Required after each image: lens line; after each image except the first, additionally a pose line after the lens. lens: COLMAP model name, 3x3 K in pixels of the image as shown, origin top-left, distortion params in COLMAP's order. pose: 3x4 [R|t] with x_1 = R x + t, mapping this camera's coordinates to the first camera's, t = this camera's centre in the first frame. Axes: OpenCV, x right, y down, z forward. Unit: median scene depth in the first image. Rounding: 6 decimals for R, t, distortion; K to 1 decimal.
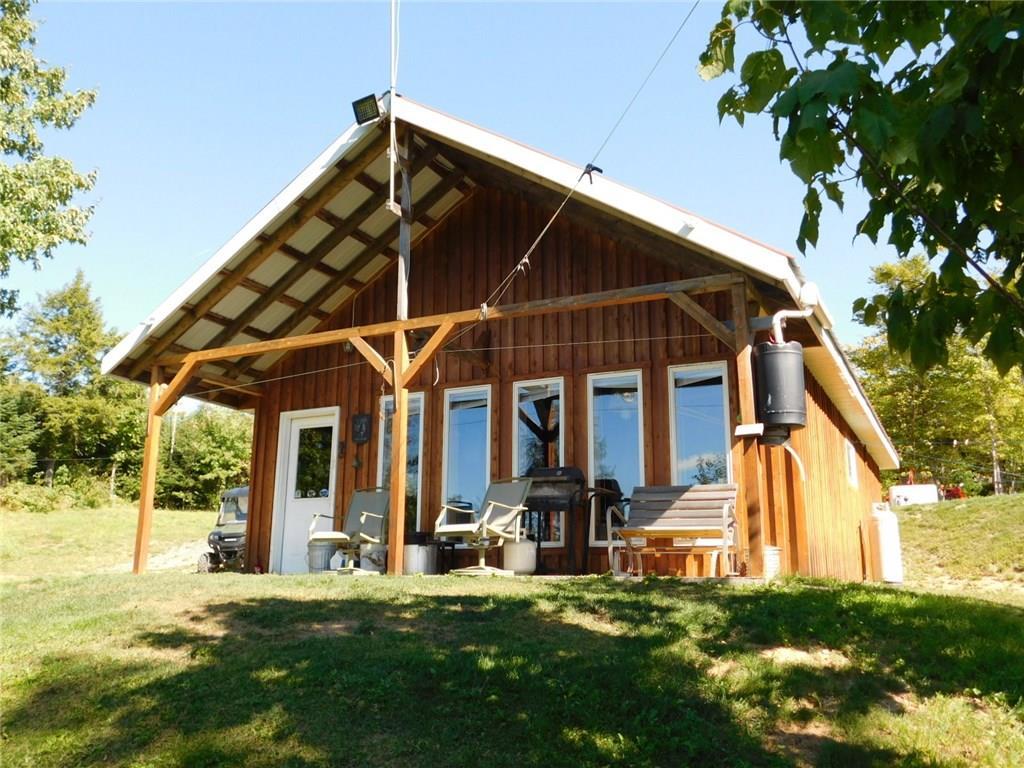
lens RADIAL K [[892.1, 0, 510.9], [0, 892.1, 382.5], [0, 0, 1]] dist [0.002729, -0.000280]
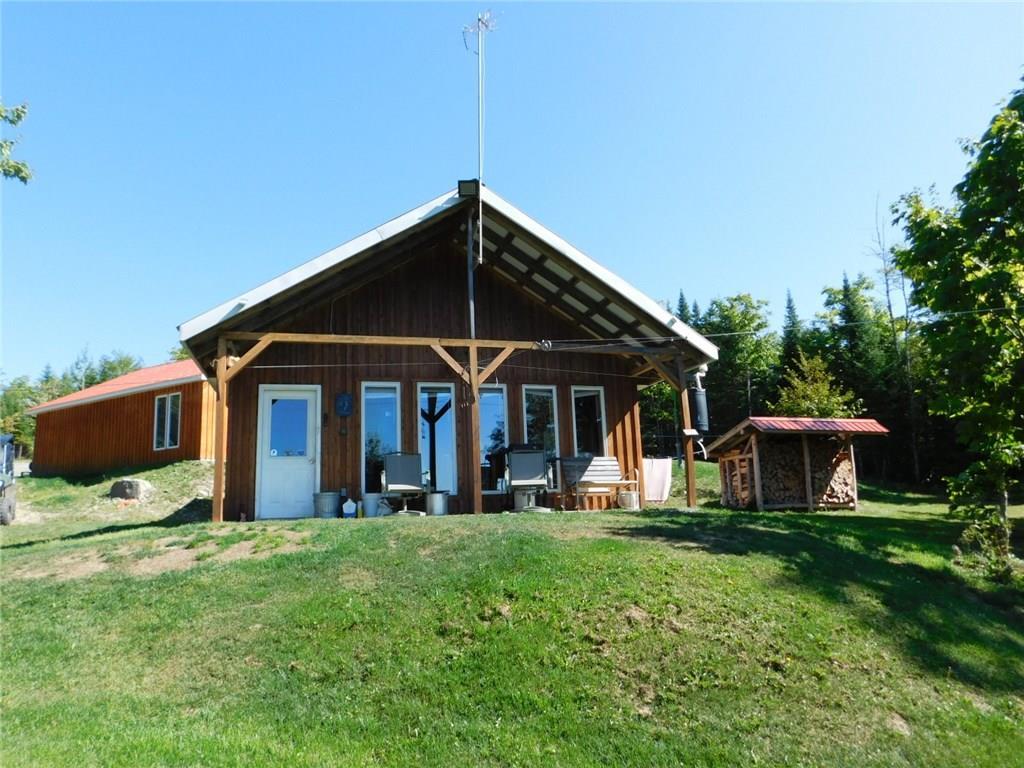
lens RADIAL K [[688.3, 0, 510.7], [0, 688.3, 383.9], [0, 0, 1]] dist [-0.000844, 0.000028]
pose [[0.714841, 0.089606, 0.693522, -0.830139], [-0.113396, 0.993484, -0.011479, 0.007264], [-0.690031, -0.070437, 0.720344, 0.154535]]
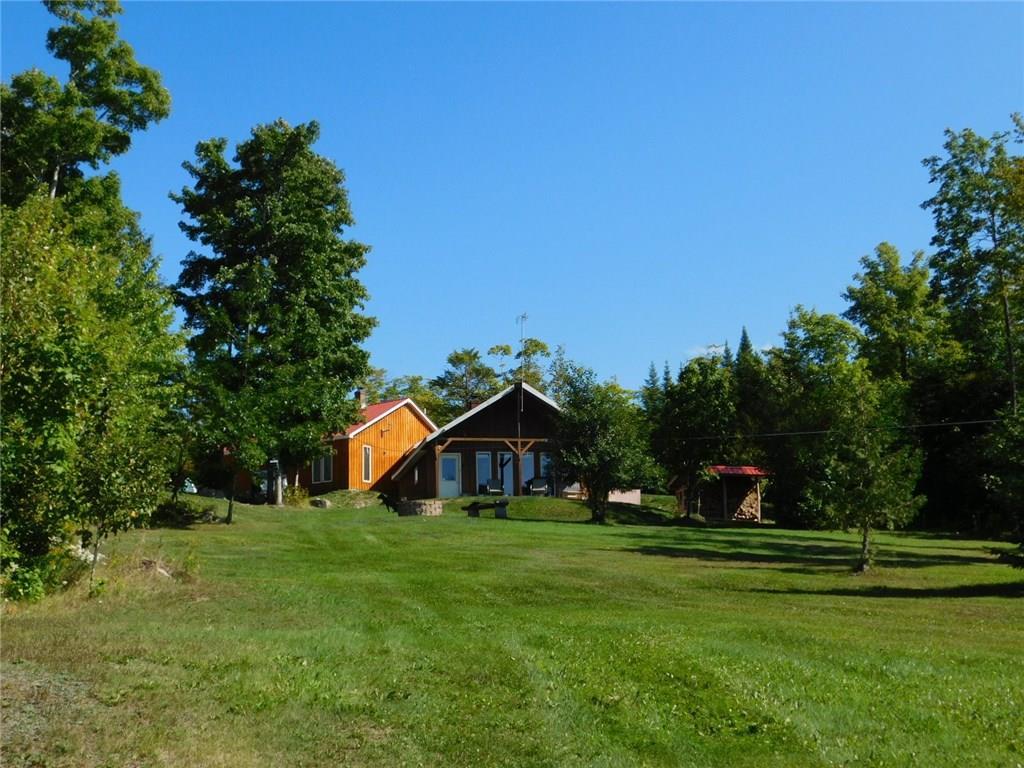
lens RADIAL K [[1191.8, 0, 511.8], [0, 1191.8, 383.8], [0, 0, 1]] dist [-0.001333, 0.000000]
pose [[0.761008, 0.099250, 0.641106, -3.508295], [-0.118991, 0.992817, -0.012453, -0.236124], [-0.637737, -0.066809, 0.767351, -2.970592]]
